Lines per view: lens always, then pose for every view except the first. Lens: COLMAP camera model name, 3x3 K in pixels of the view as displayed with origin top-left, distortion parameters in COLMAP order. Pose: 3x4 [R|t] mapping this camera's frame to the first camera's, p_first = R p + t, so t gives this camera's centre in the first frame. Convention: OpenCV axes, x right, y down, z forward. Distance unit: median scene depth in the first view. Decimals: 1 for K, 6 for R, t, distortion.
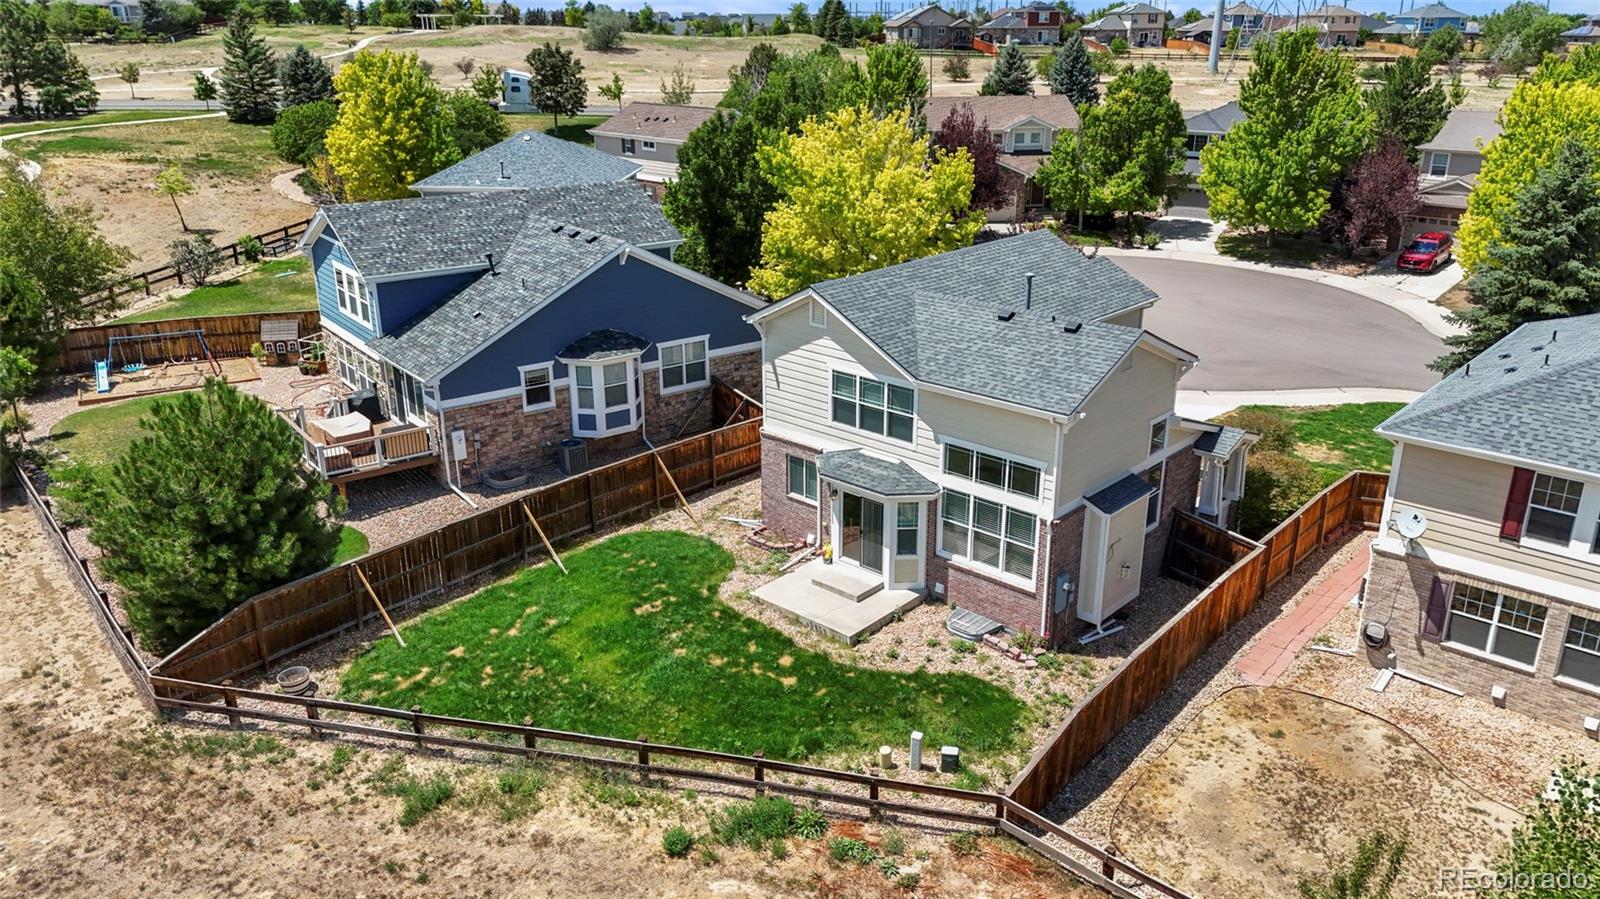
lens RADIAL K [[1172.9, 0, 804.3], [0, 1172.9, 448.2], [0, 0, 1]] dist [0.059204, 0.000092]
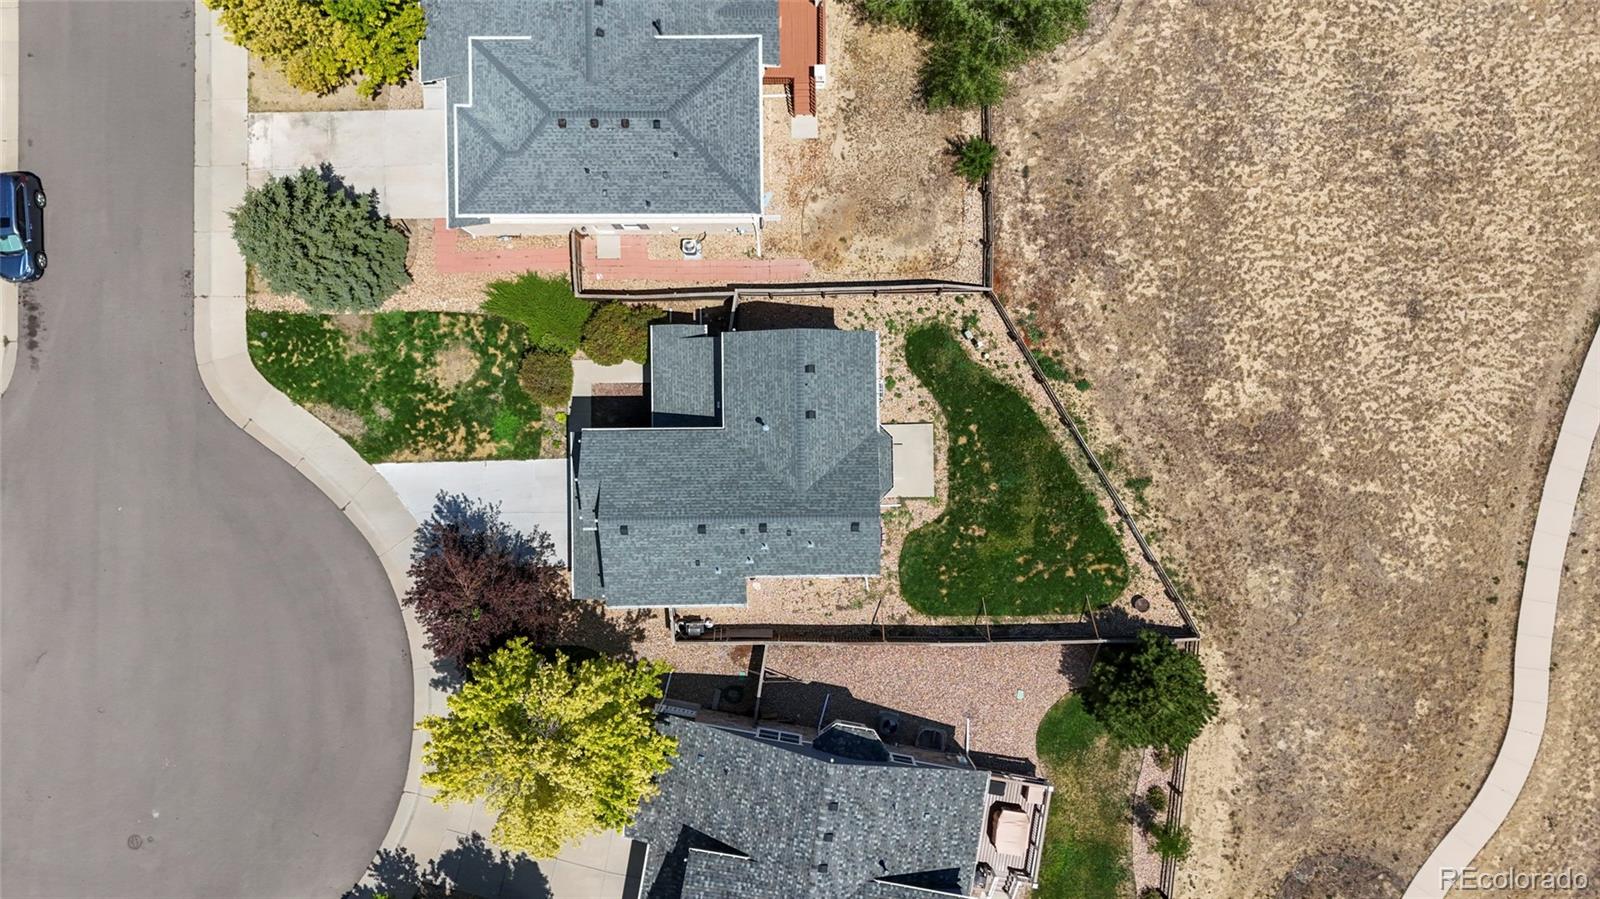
lens RADIAL K [[1172.9, 0, 800.9], [0, 1172.9, 454.0], [0, 0, 1]] dist [0.059204, 0.000092]
pose [[-0.679350, -0.733715, 0.012072, 0.127651], [0.261930, -0.227089, 0.937989, -1.738396], [-0.685475, 0.640385, 0.346455, 0.519270]]
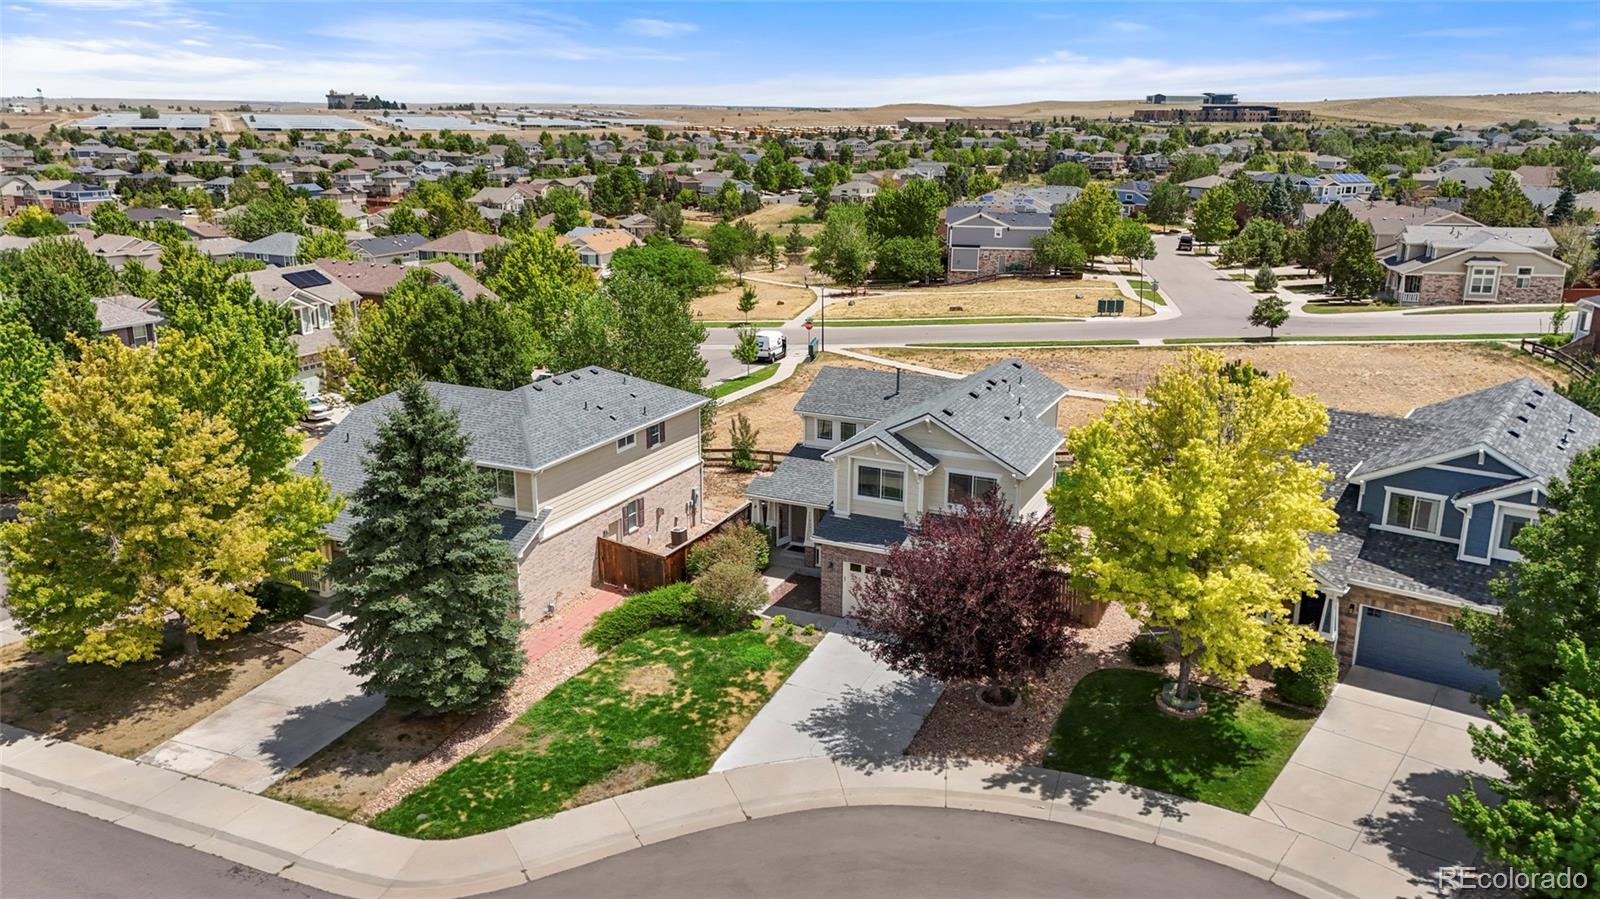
lens RADIAL K [[1172.9, 0, 803.3], [0, 1172.9, 454.7], [0, 0, 1]] dist [0.059204, 0.000092]
pose [[-0.956116, 0.076366, -0.282861, 0.859711], [-0.107355, 0.806978, 0.580742, -1.066020], [0.272612, 0.585623, -0.763366, 2.498299]]
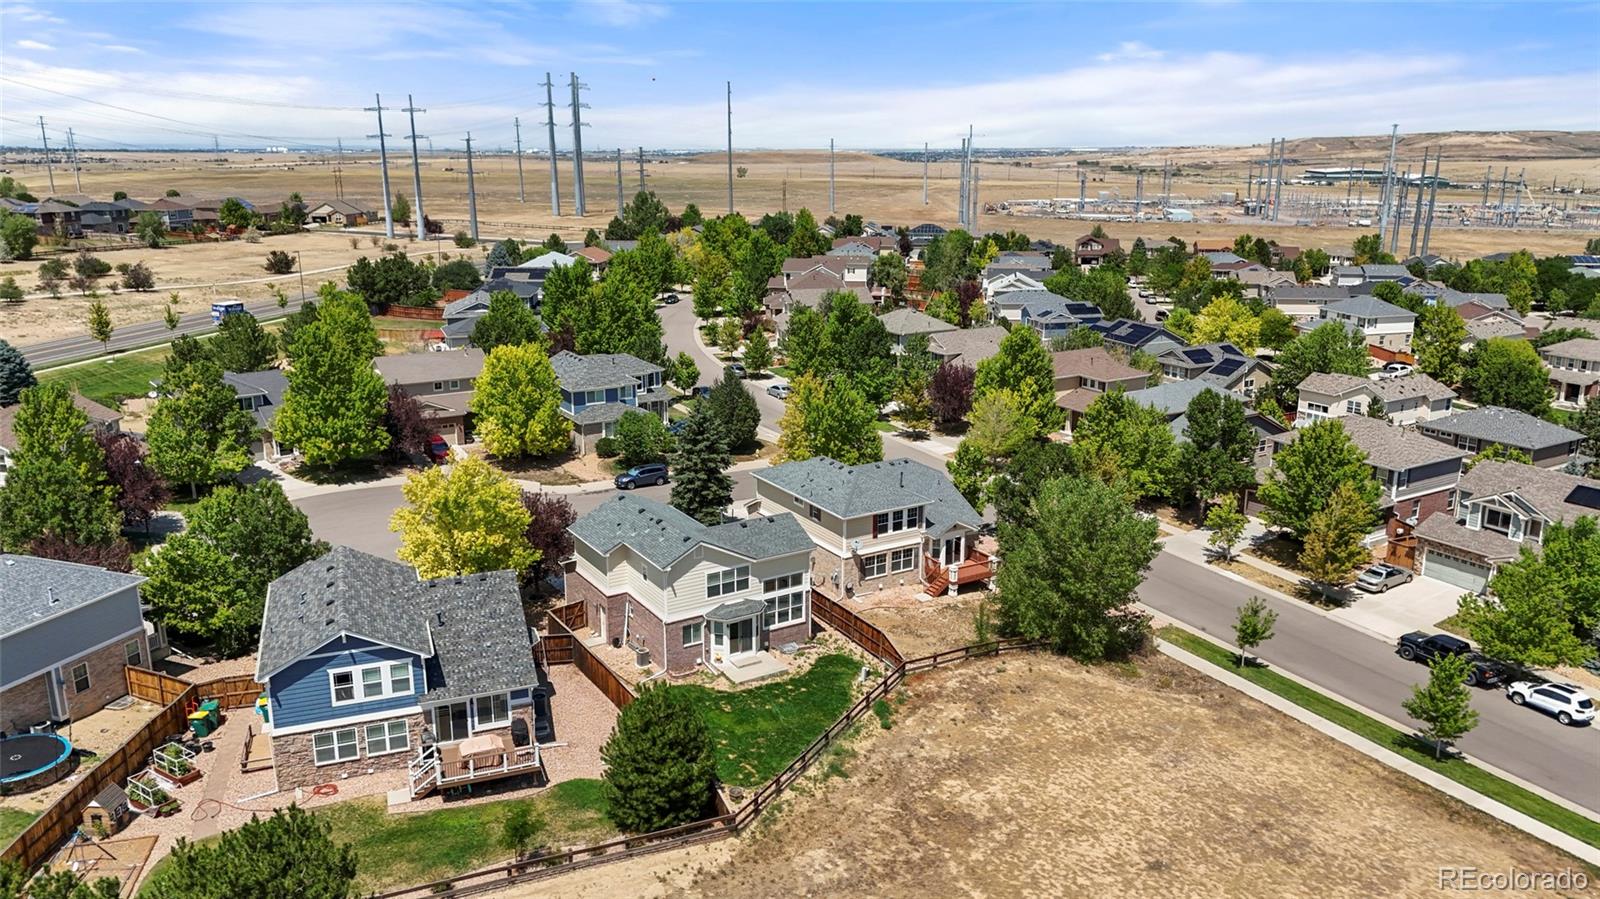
lens RADIAL K [[1172.9, 0, 802.6], [0, 1172.9, 449.1], [0, 0, 1]] dist [0.059204, 0.000092]
pose [[0.281979, -0.243347, 0.928046, -2.060783], [0.332047, 0.932273, 0.143566, -0.586873], [-0.900129, 0.267673, 0.343684, 0.045795]]
